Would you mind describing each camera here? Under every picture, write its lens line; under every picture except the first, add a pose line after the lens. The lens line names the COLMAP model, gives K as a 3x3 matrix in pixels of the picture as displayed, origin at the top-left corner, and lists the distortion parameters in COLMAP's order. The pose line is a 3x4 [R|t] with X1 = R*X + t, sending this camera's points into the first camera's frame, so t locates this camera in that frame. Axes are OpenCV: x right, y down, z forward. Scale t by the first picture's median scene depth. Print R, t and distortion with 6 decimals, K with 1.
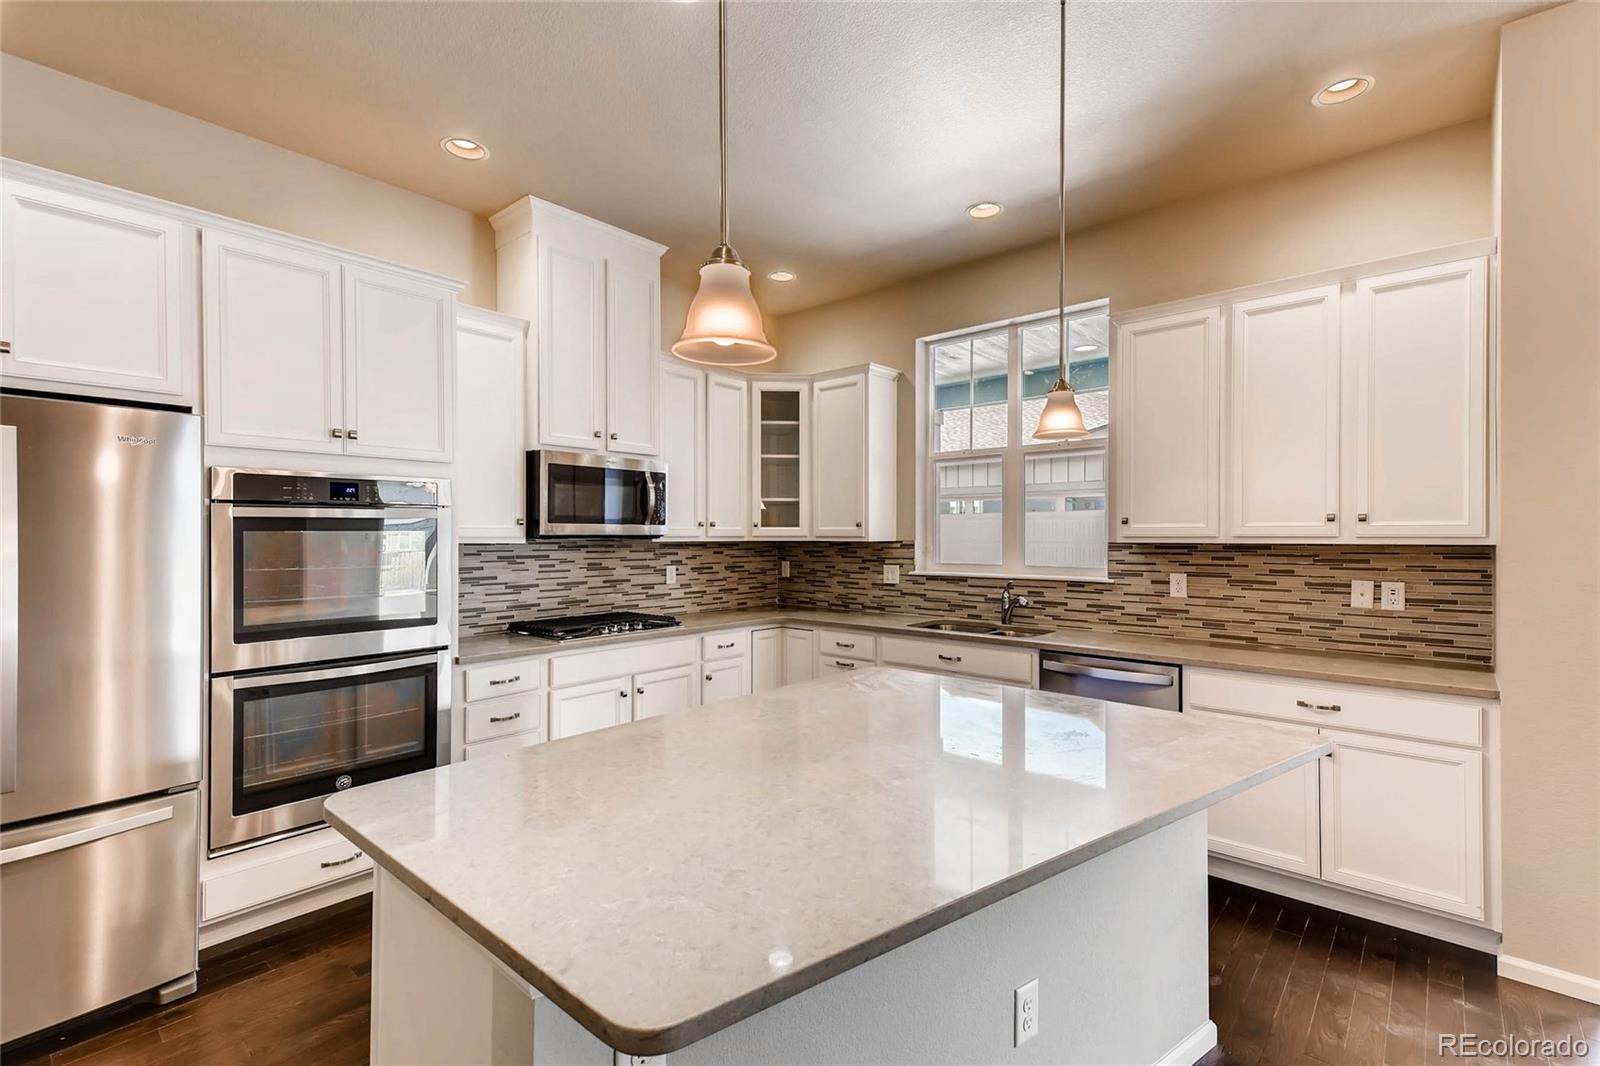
lens RADIAL K [[723.1, 0, 801.3], [0, 723.1, 536.4], [0, 0, 1]] dist [0.035691, -0.012394]
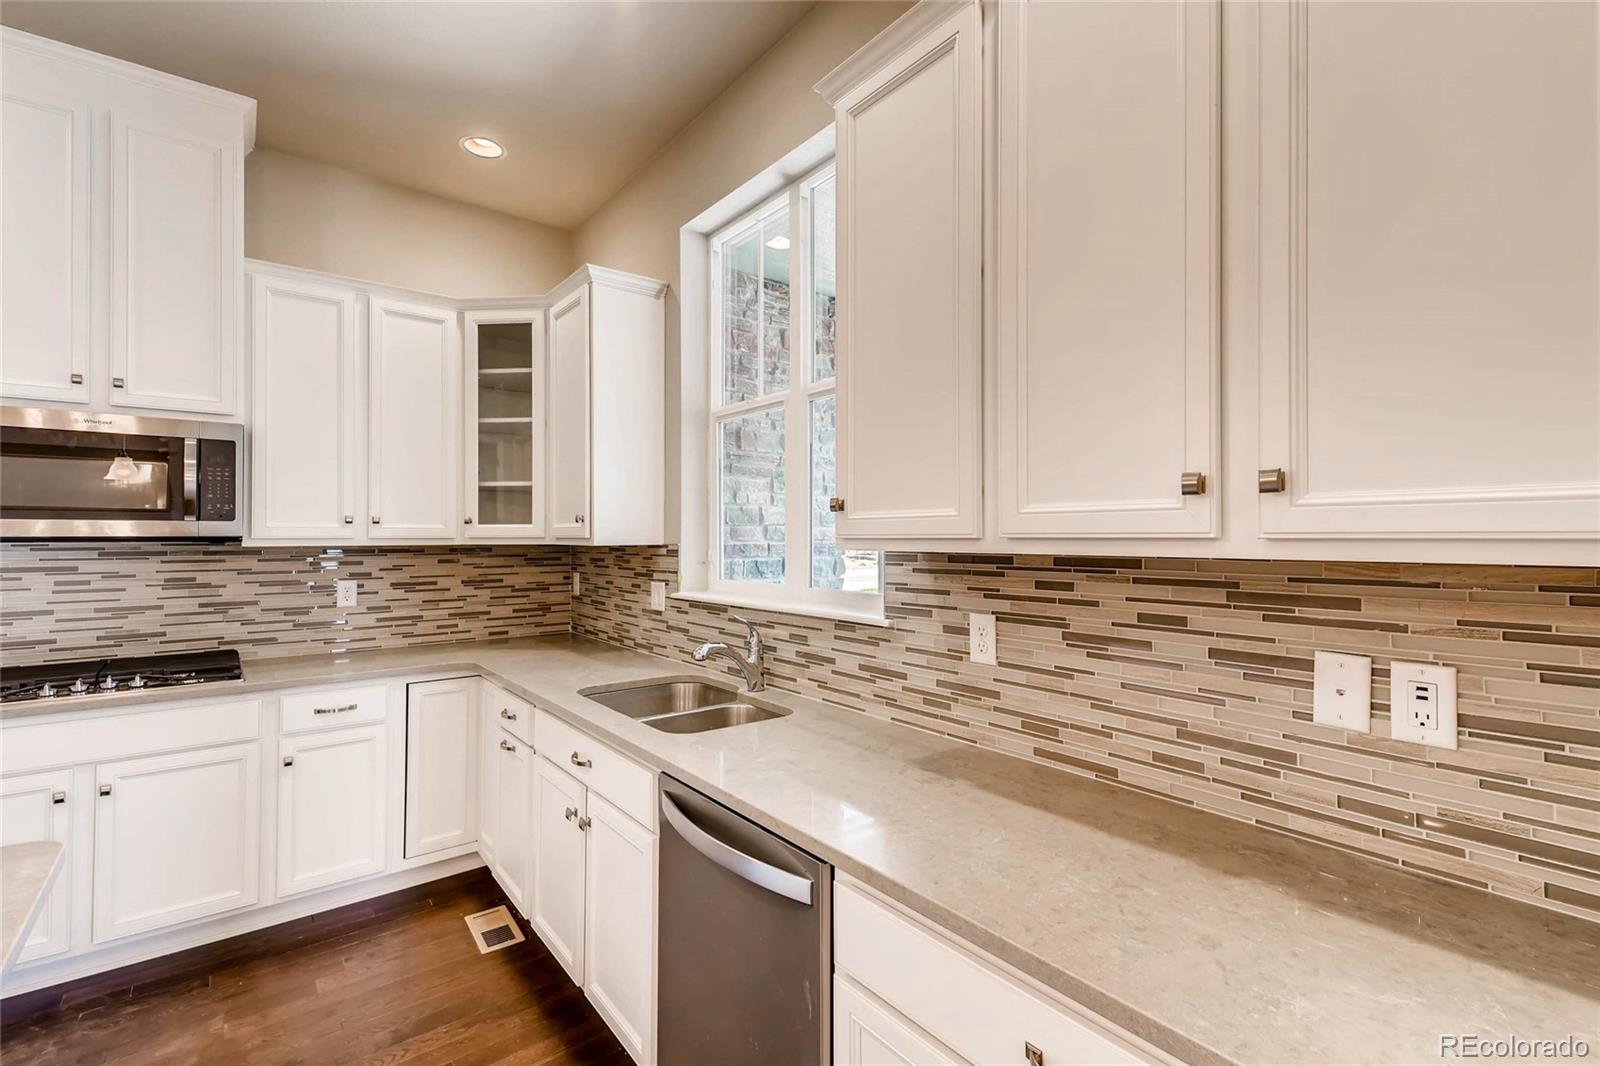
lens RADIAL K [[723.1, 0, 808.1], [0, 723.1, 527.0], [0, 0, 1]] dist [0.035691, -0.012394]
pose [[0.983348, -0.003965, -0.181691, 0.442197], [0.001443, 0.999901, -0.014012, -0.000368], [0.181728, 0.013516, 0.983256, 0.454937]]
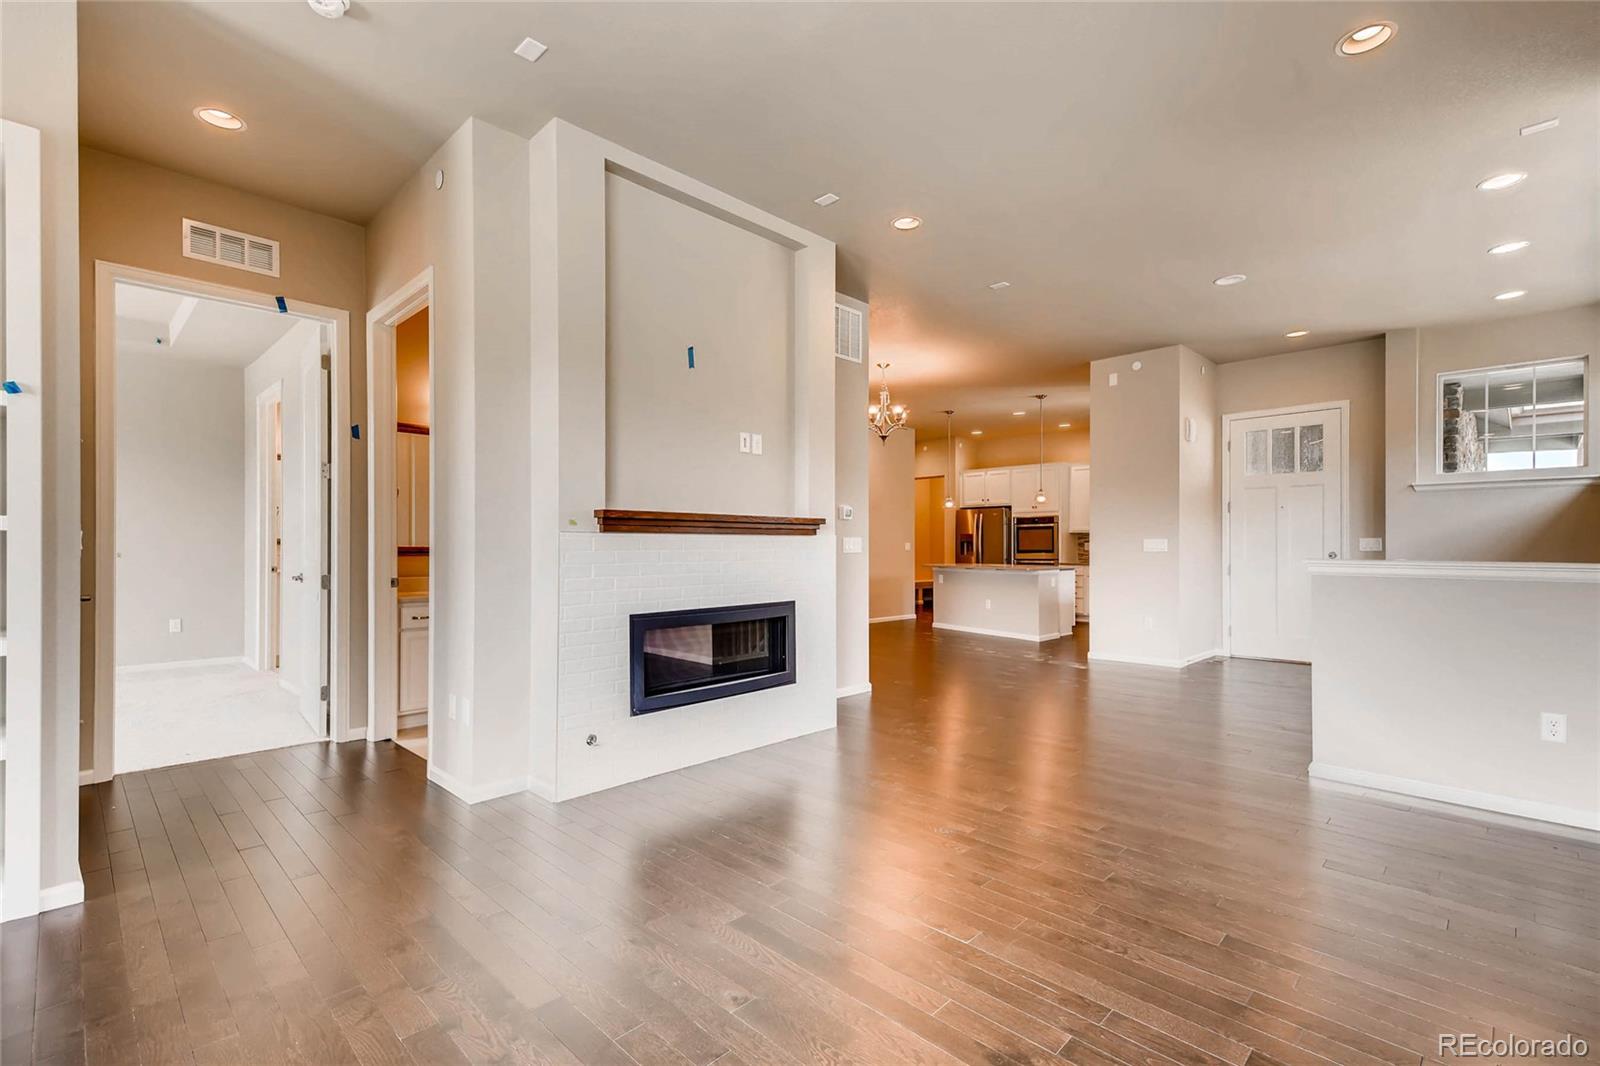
lens RADIAL K [[723.1, 0, 810.7], [0, 723.1, 537.8], [0, 0, 1]] dist [0.035691, -0.012394]
pose [[-0.049090, -0.010393, -0.998740, 2.509966], [-0.001552, 0.999945, -0.010329, 0.059113], [0.998793, 0.001043, -0.049103, -0.066491]]
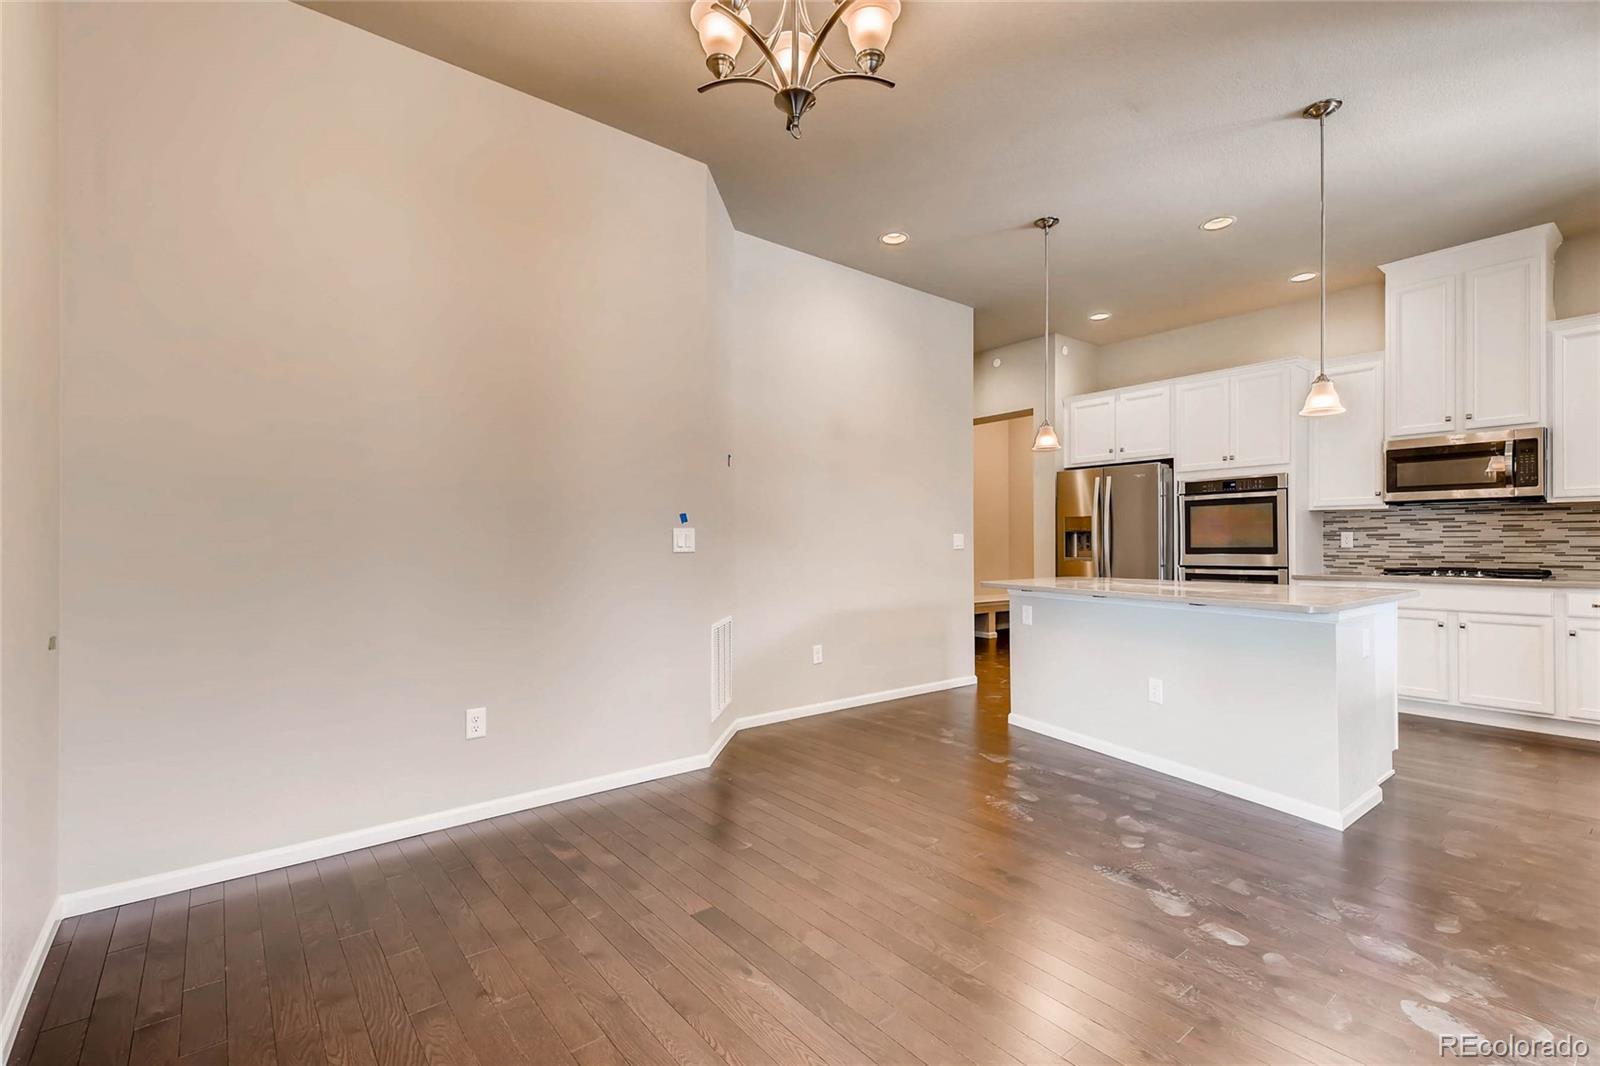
lens RADIAL K [[723.1, 0, 794.3], [0, 723.1, 542.1], [0, 0, 1]] dist [0.035691, -0.012394]
pose [[-0.177097, -0.001873, -0.984192, 1.104459], [0.002196, 0.999995, -0.002298, 0.067814], [0.984191, -0.002568, -0.177092, 0.111599]]
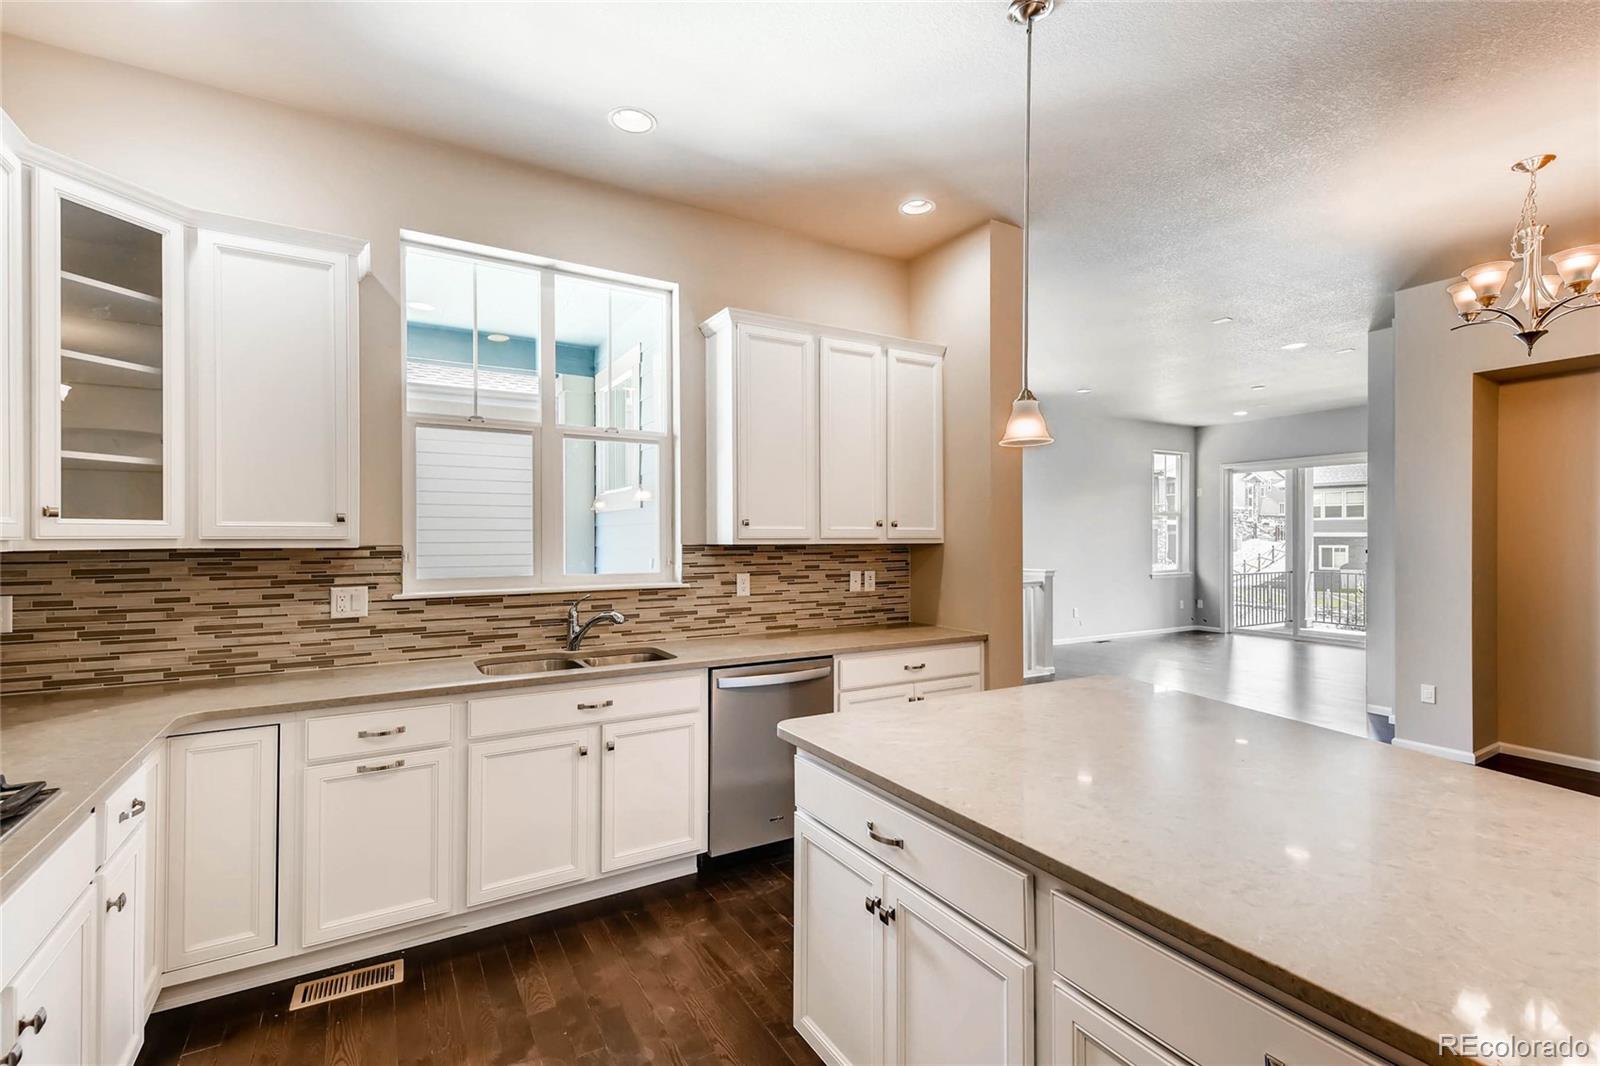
lens RADIAL K [[723.1, 0, 818.5], [0, 723.1, 534.5], [0, 0, 1]] dist [0.035691, -0.012394]
pose [[0.296161, 0.002569, 0.955134, -0.401096], [0.001296, 0.999994, -0.003091, -0.001572], [-0.955137, 0.002153, 0.296156, 0.530041]]
